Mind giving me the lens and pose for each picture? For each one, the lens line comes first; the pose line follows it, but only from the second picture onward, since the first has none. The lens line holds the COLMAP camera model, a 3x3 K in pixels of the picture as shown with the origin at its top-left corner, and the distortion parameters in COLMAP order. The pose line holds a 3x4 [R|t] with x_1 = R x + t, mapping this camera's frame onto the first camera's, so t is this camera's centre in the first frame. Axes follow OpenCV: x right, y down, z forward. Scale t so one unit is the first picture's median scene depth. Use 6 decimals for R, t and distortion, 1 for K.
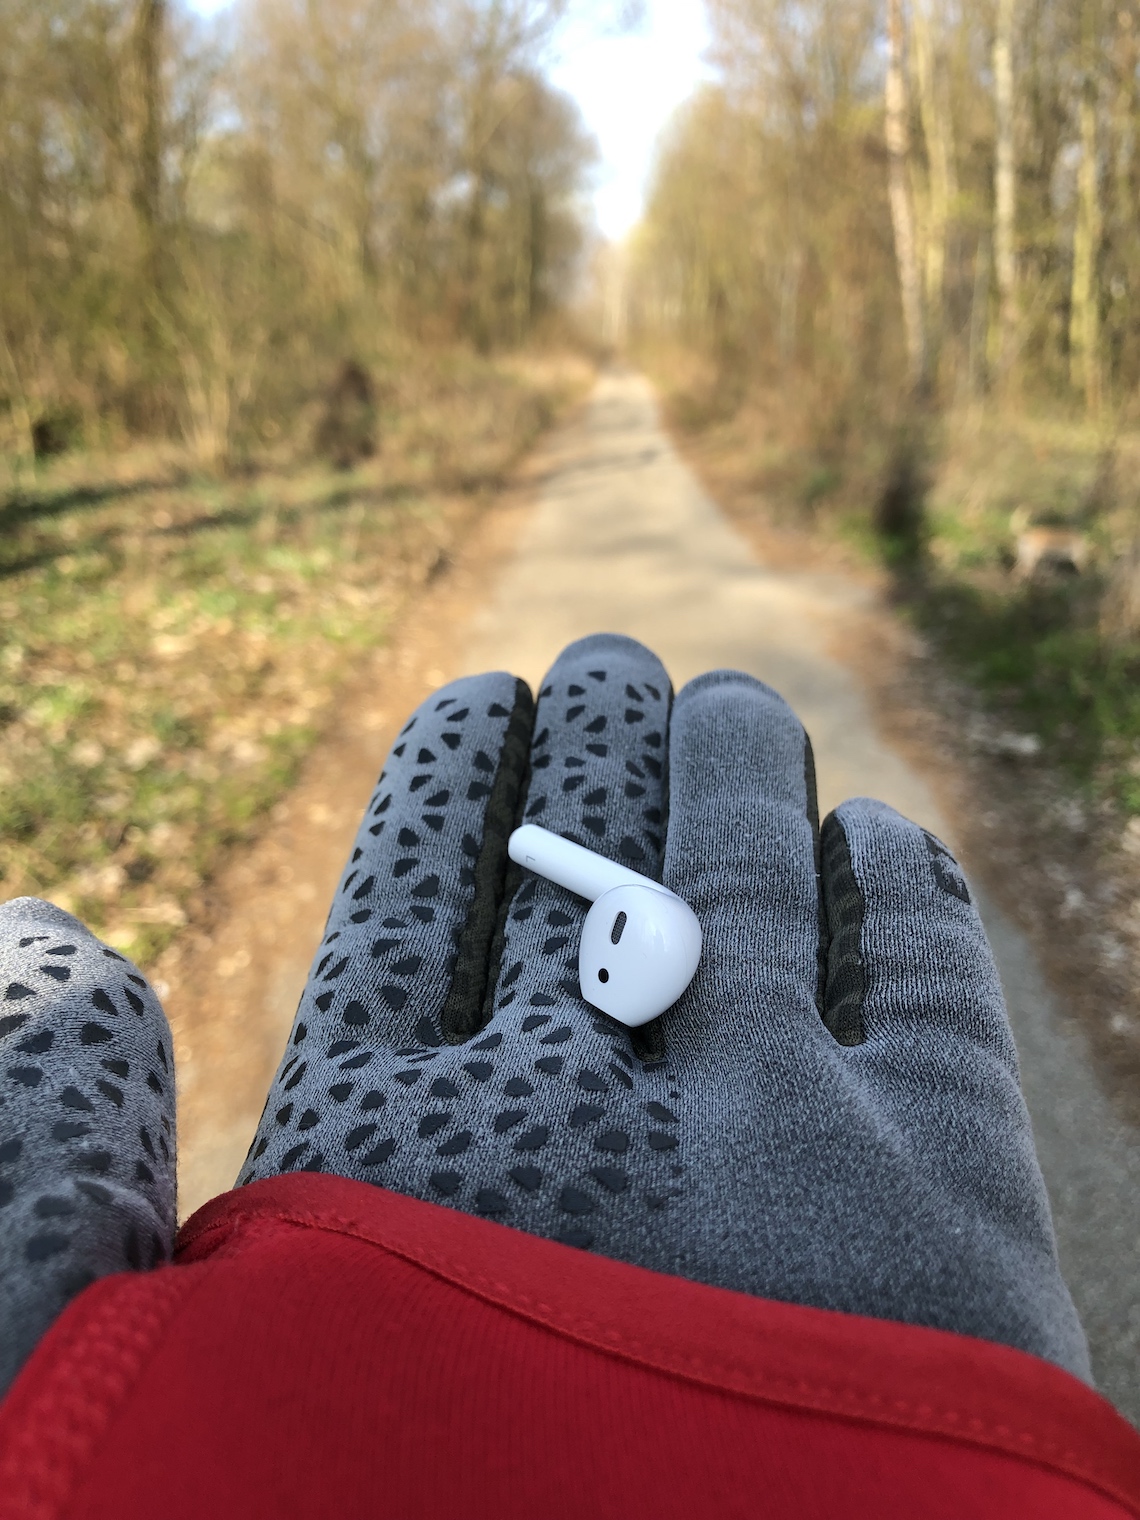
lens RADIAL K [[1314.4, 0, 570.0], [0, 1314.4, 760.0], [0, 0, 1]] dist [-0.015263, 0.012765]
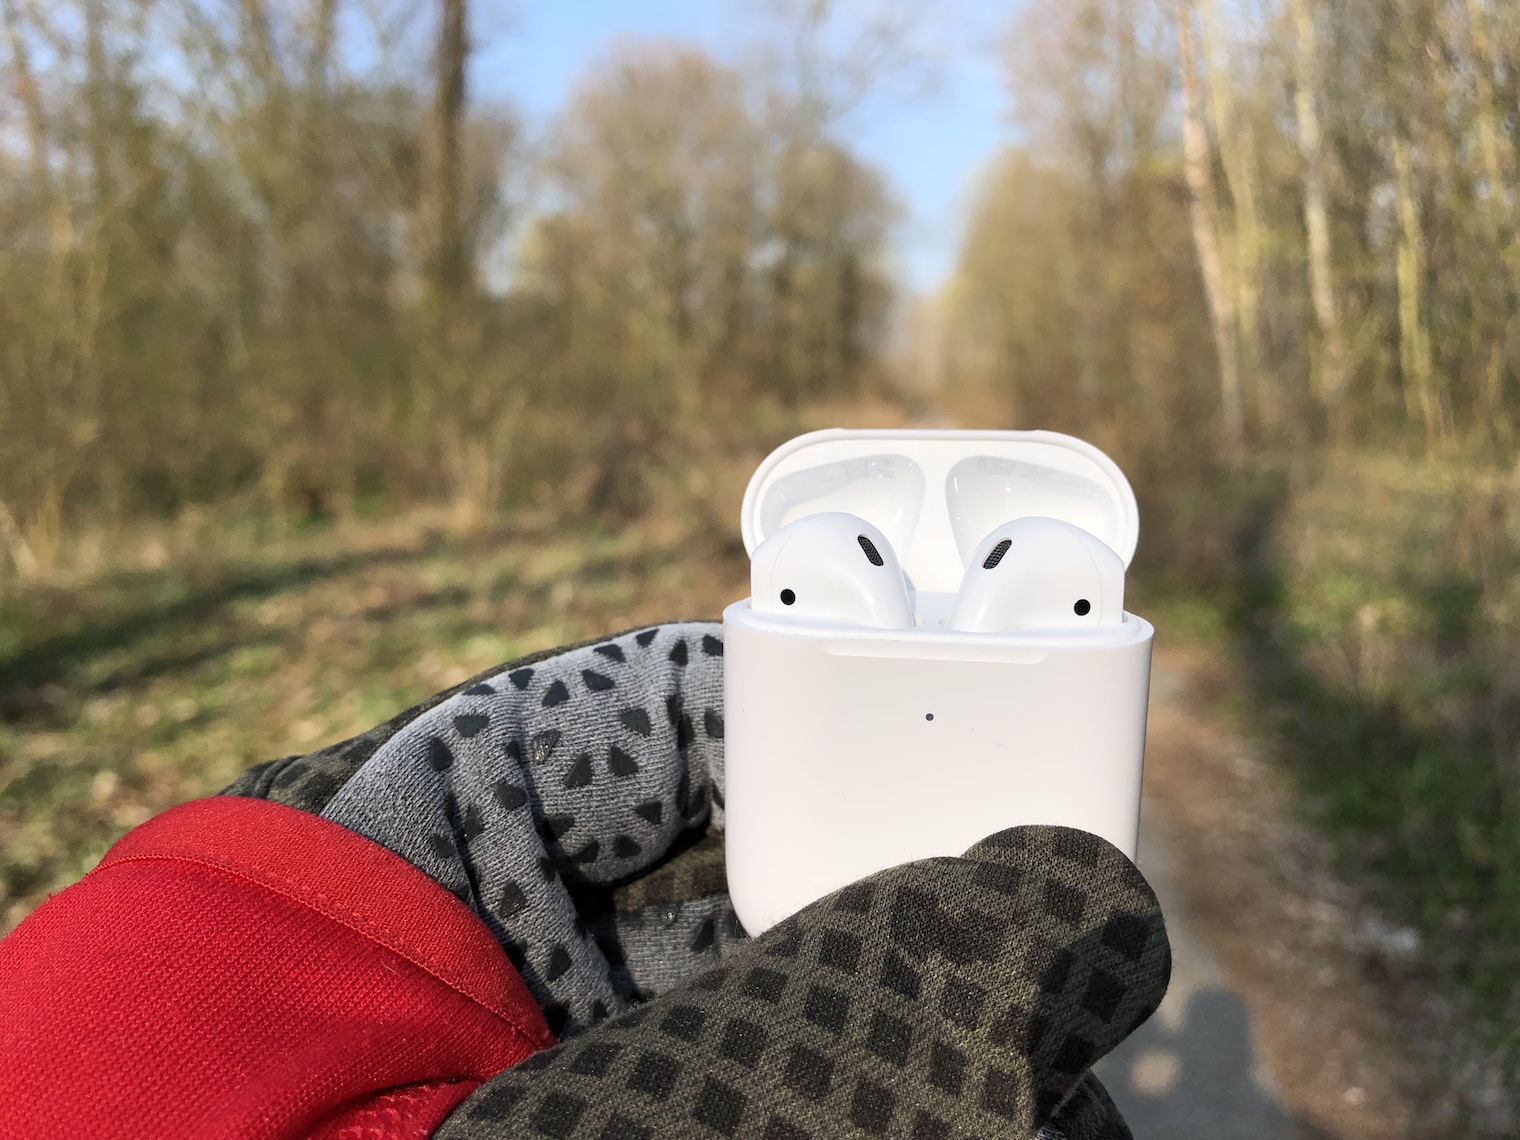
lens RADIAL K [[1310.0, 0, 757.6], [0, 1310.0, 558.3], [0, 0, 1]] dist [-0.011947, 0.001353]
pose [[0.994020, -0.019958, -0.107361, 0.031829], [0.000075, 0.983281, -0.182095, -0.030099], [0.109200, 0.180998, 0.977402, 0.091447]]
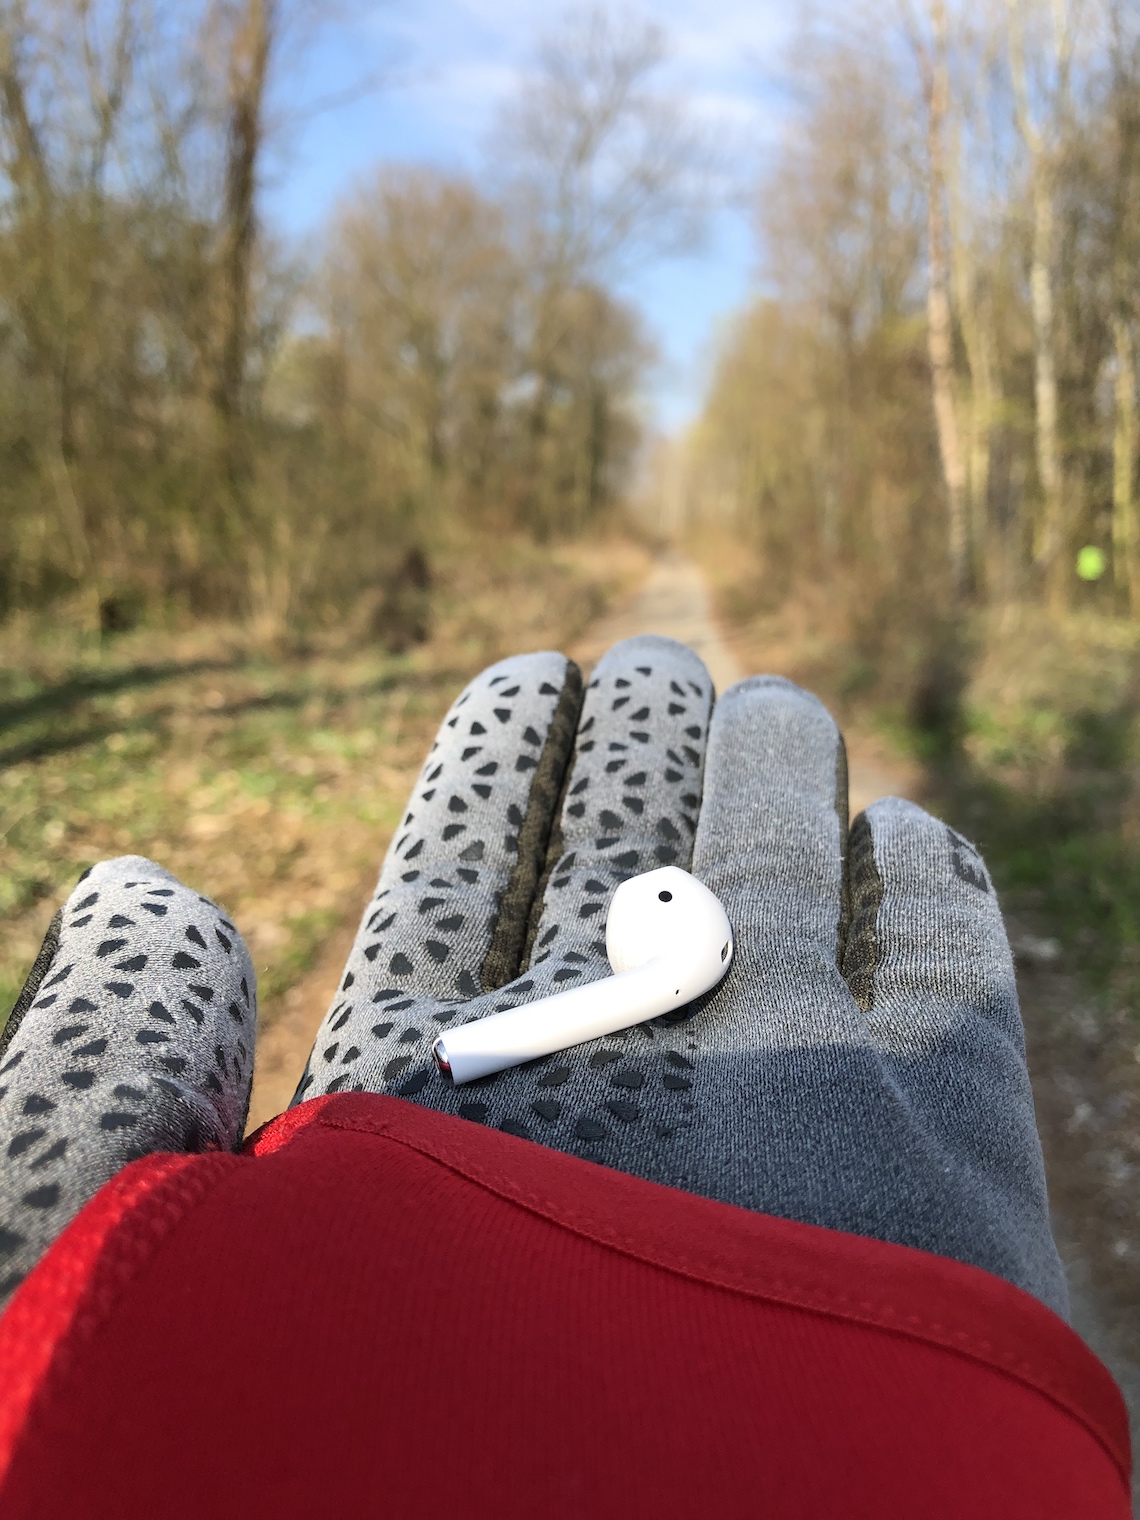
lens RADIAL K [[1314.4, 0, 570.0], [0, 1314.4, 760.0], [0, 0, 1]] dist [-0.015263, 0.012765]
pose [[0.998838, 0.023230, -0.042217, 0.009512], [-0.028690, 0.990608, -0.133692, -0.003687], [0.038715, 0.134748, 0.990123, -0.006053]]
